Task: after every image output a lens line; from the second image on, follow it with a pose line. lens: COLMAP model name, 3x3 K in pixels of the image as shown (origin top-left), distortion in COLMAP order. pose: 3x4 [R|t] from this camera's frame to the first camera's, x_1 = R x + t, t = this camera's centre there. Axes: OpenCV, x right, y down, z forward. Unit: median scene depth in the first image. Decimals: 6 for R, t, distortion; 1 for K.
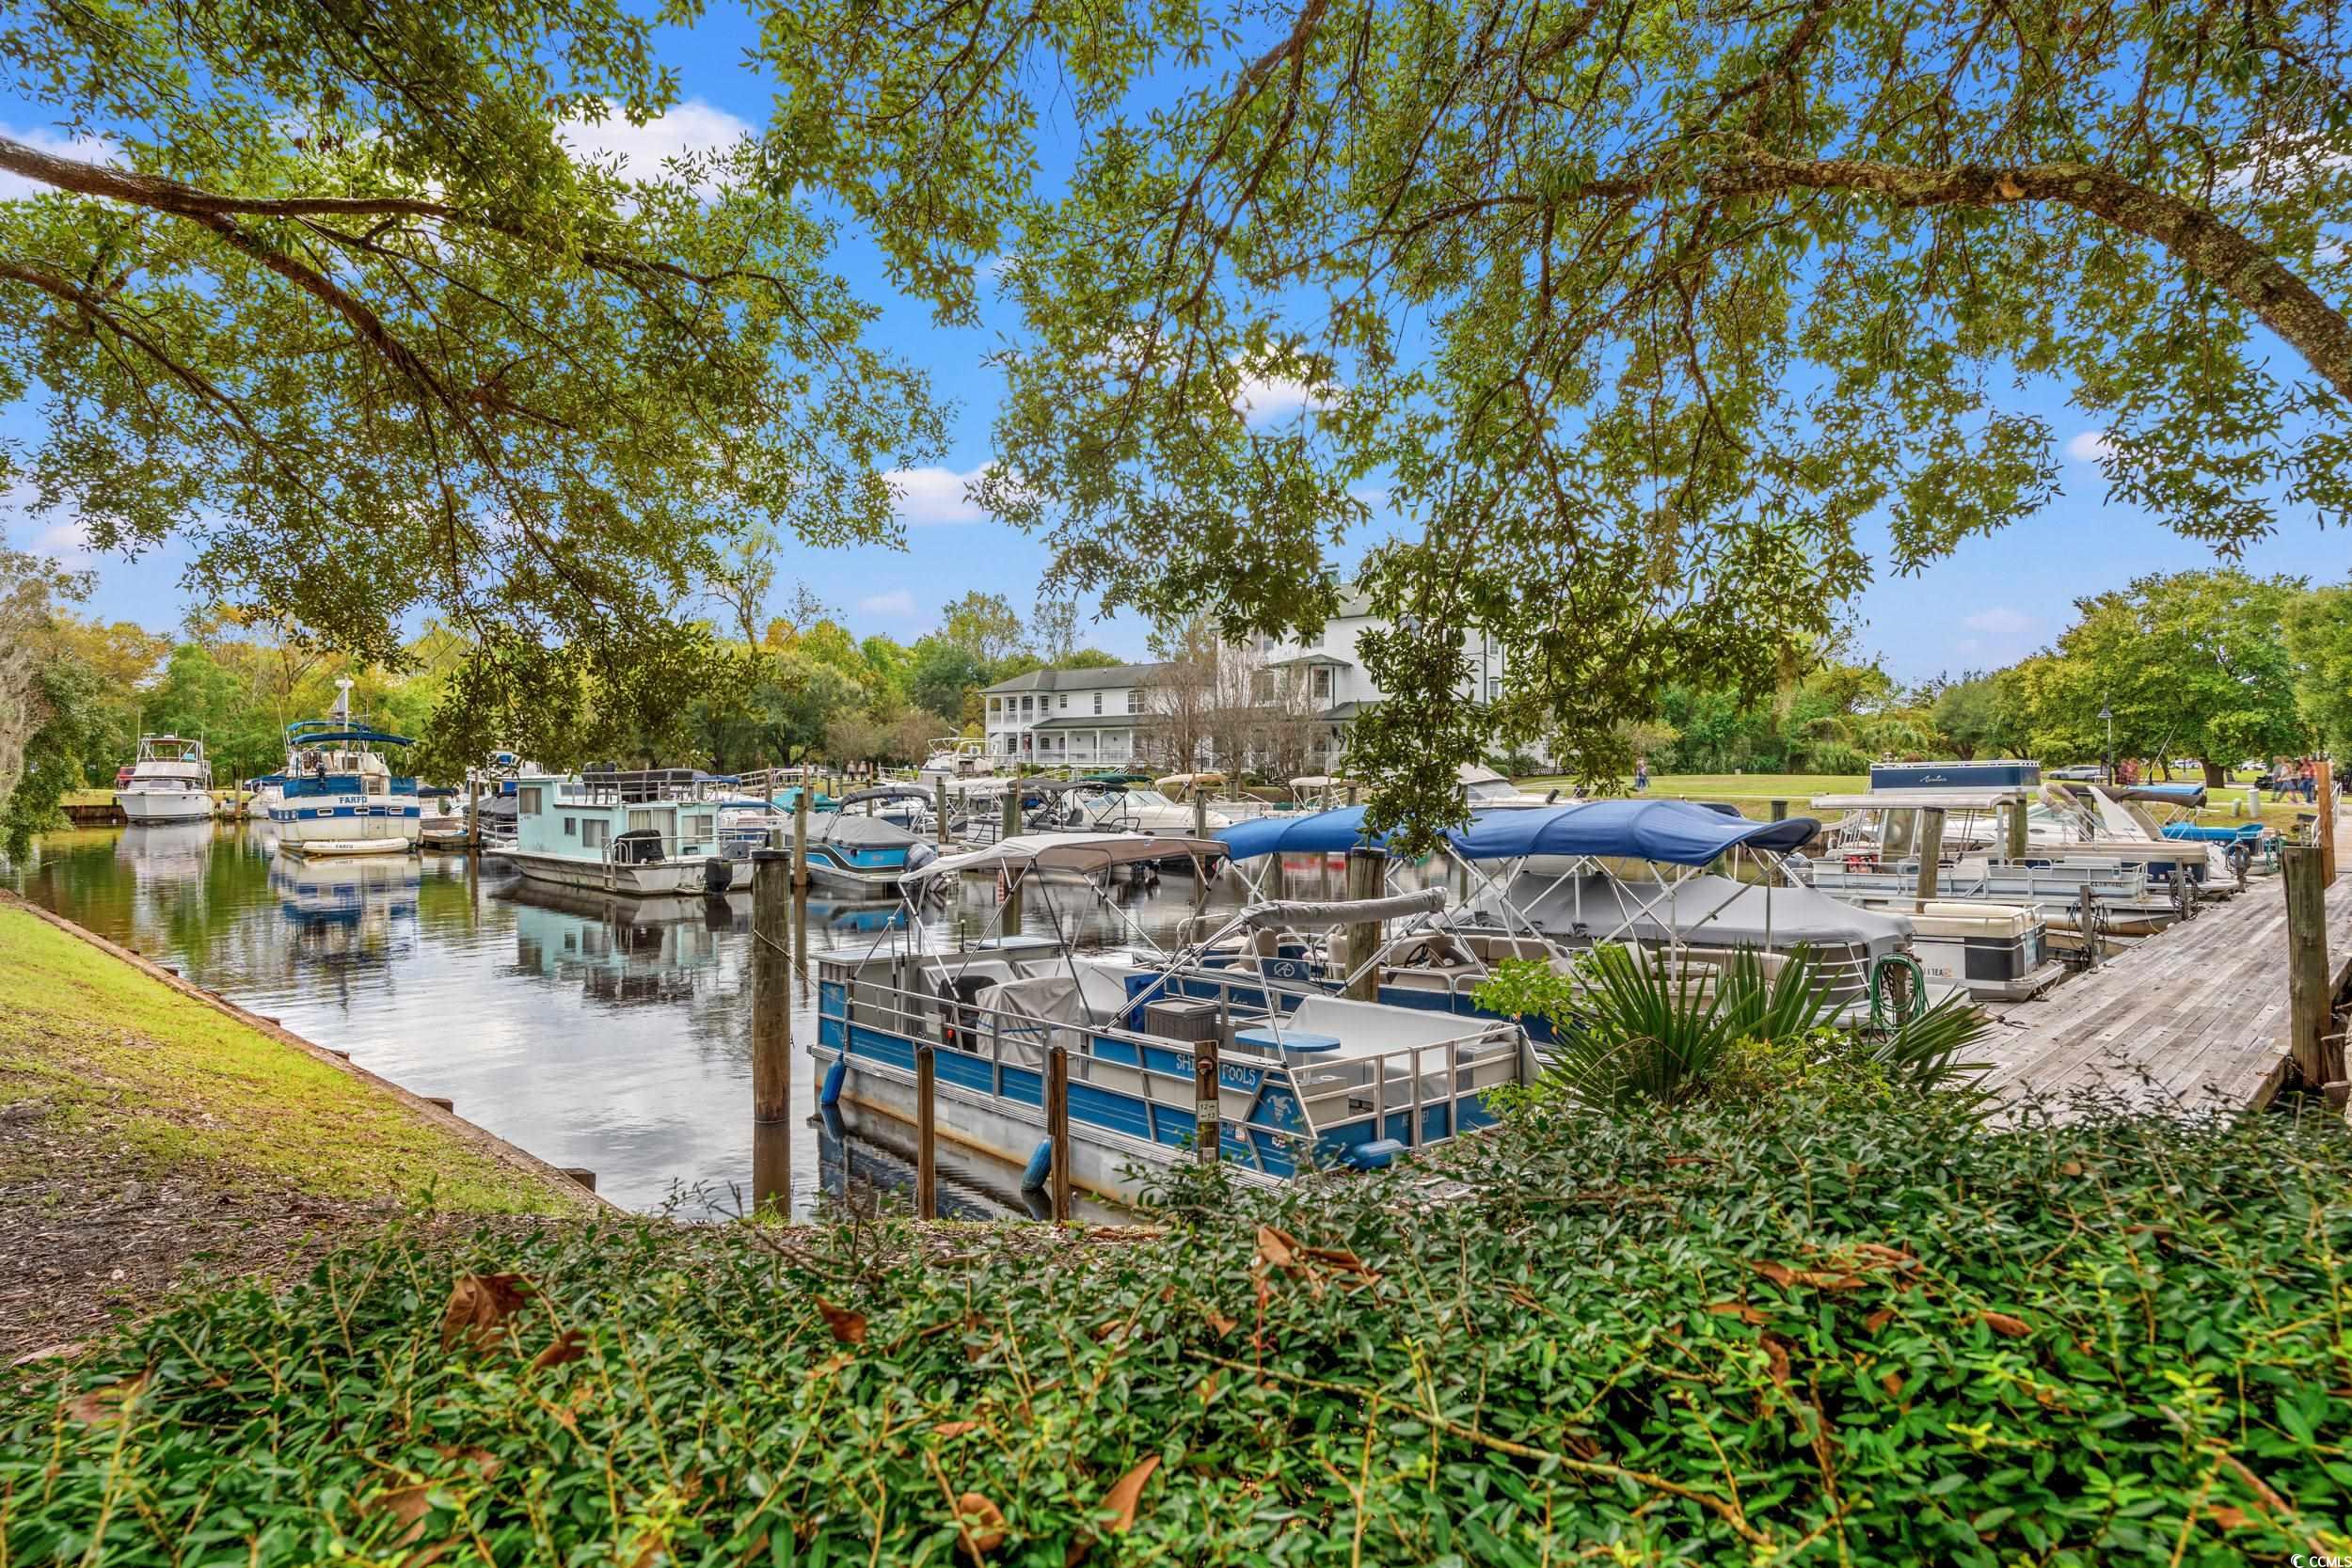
lens RADIAL K [[1384.7, 0, 1176.0], [0, 1384.7, 784.0], [0, 0, 1]] dist [-0.025976, -0.000001]
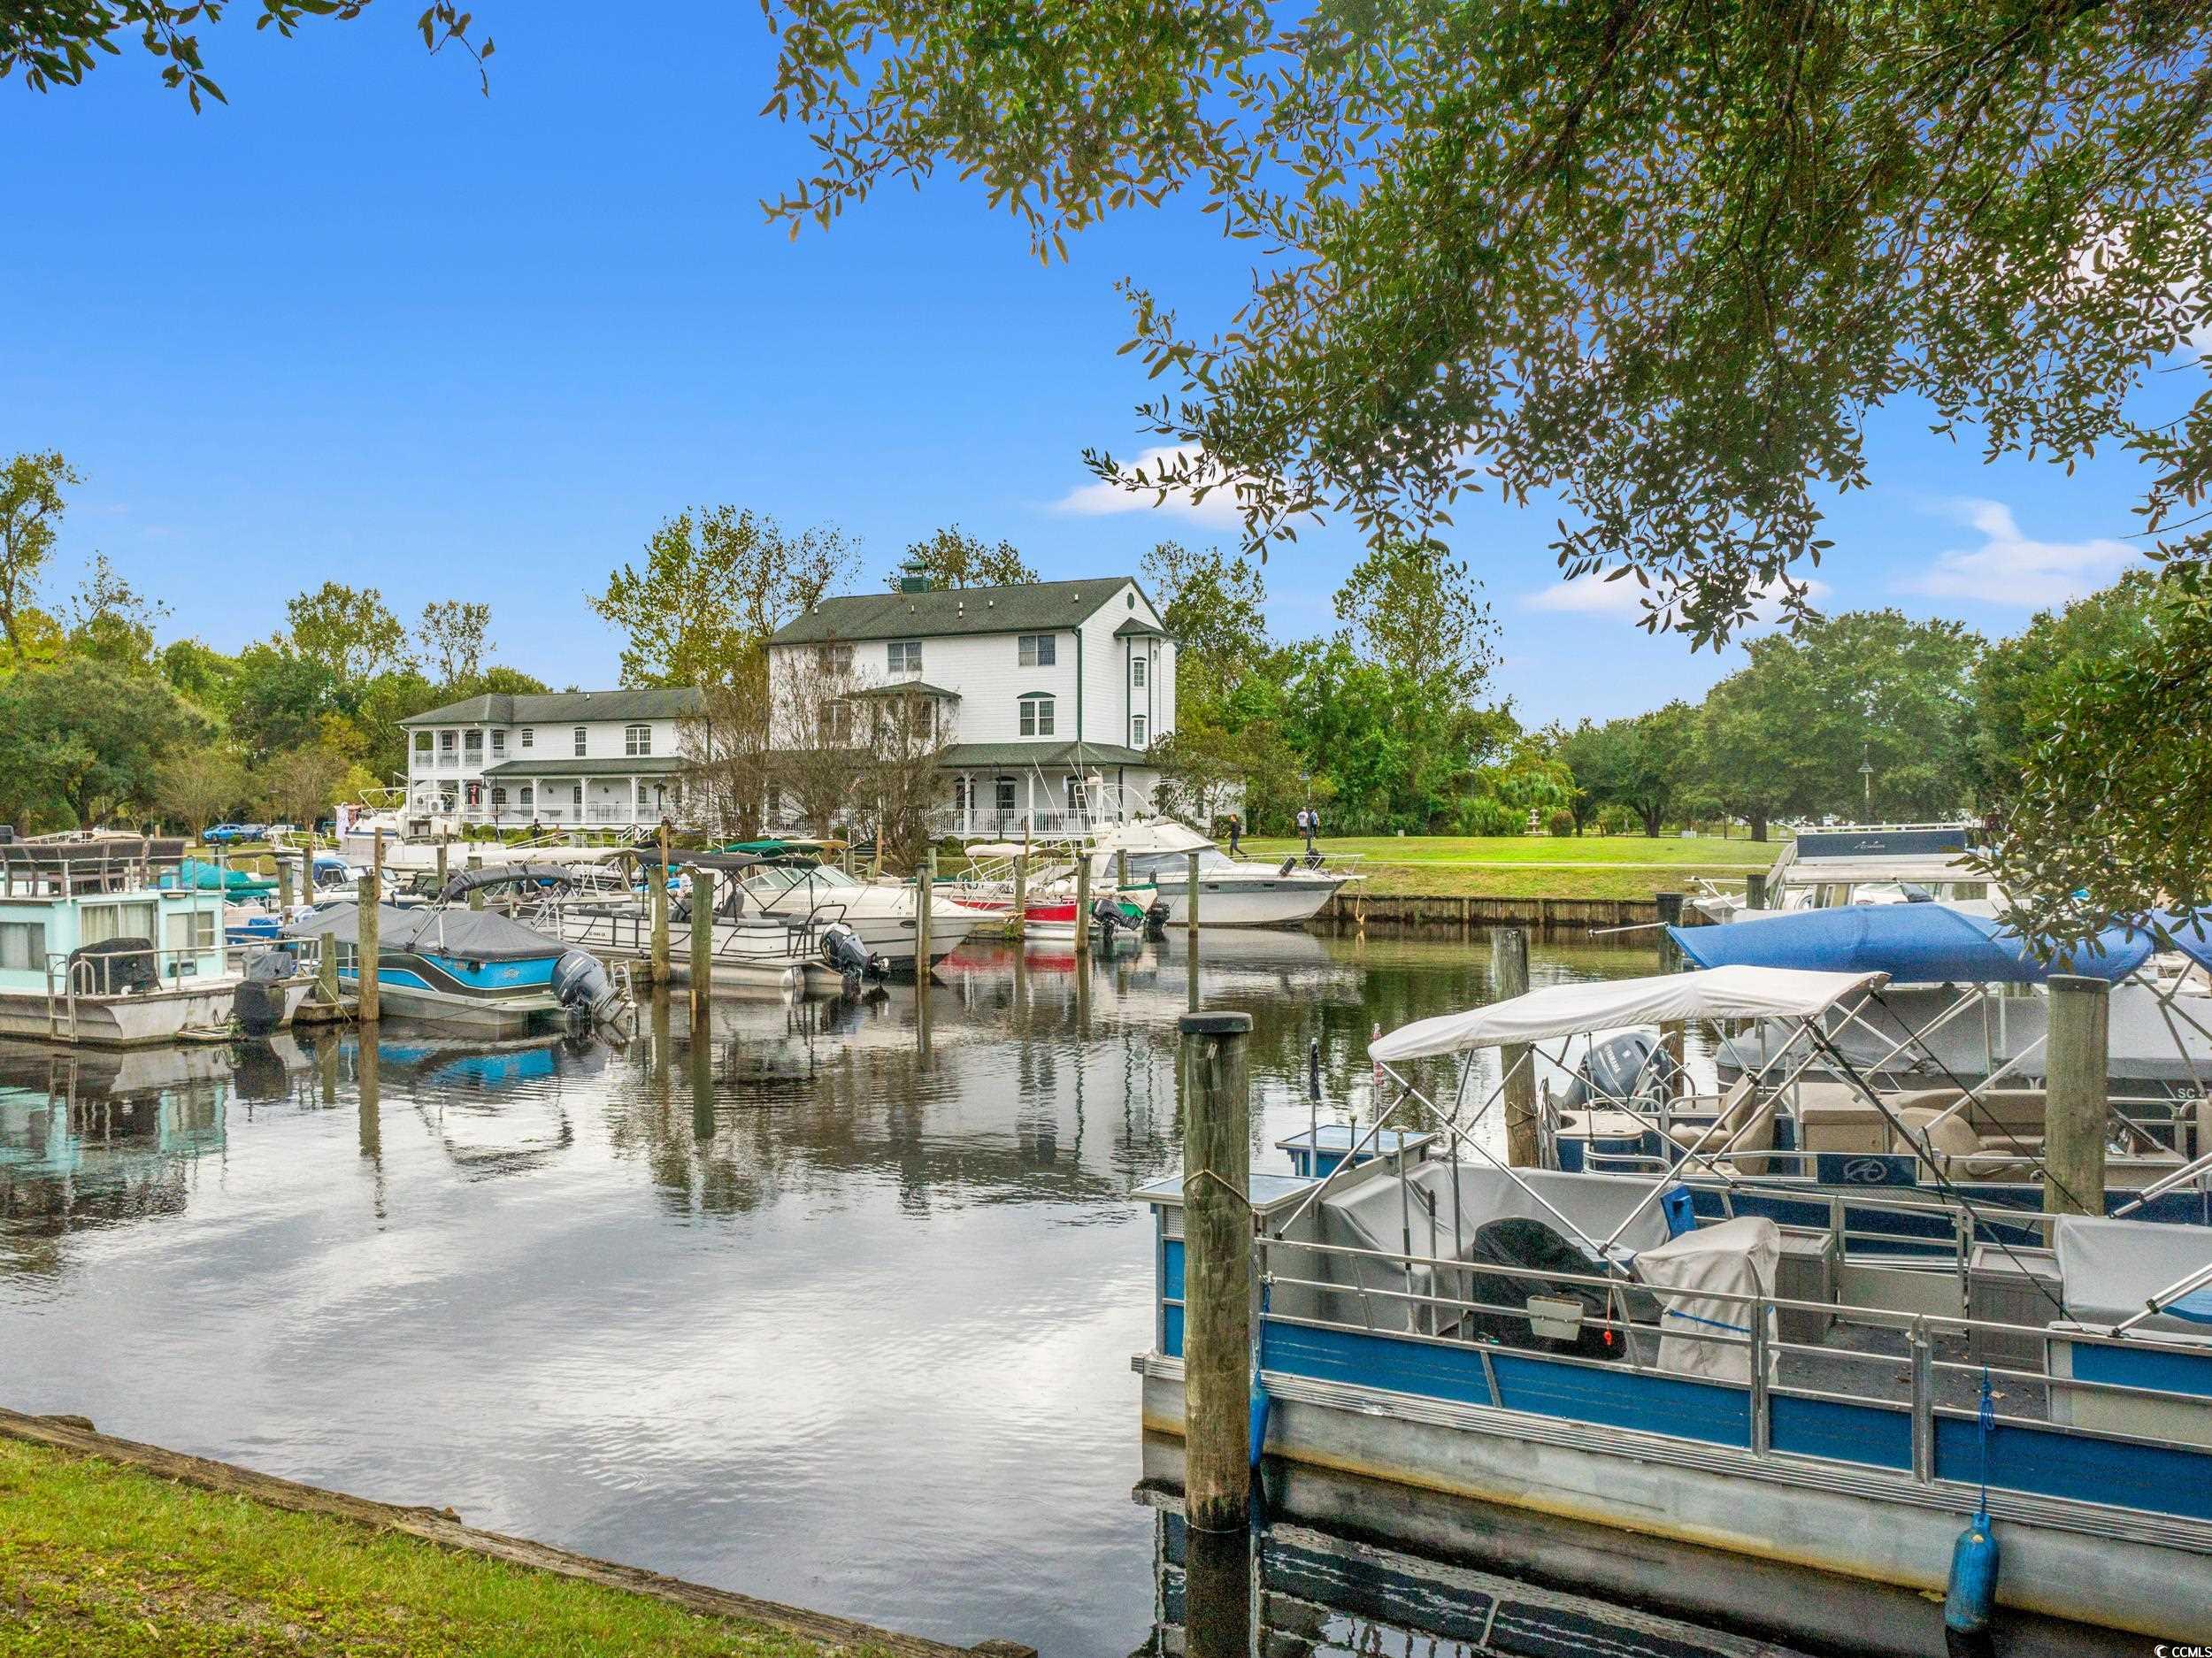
lens RADIAL K [[1760.5, 0, 1179.6], [0, 1760.5, 831.6], [0, 0, 1]] dist [-0.017336, 0.007462]
pose [[0.953948, -0.001635, 0.299967, -0.138982], [0.004534, 0.999950, -0.008967, -0.003915], [-0.299937, 0.009914, 0.953908, 0.098563]]
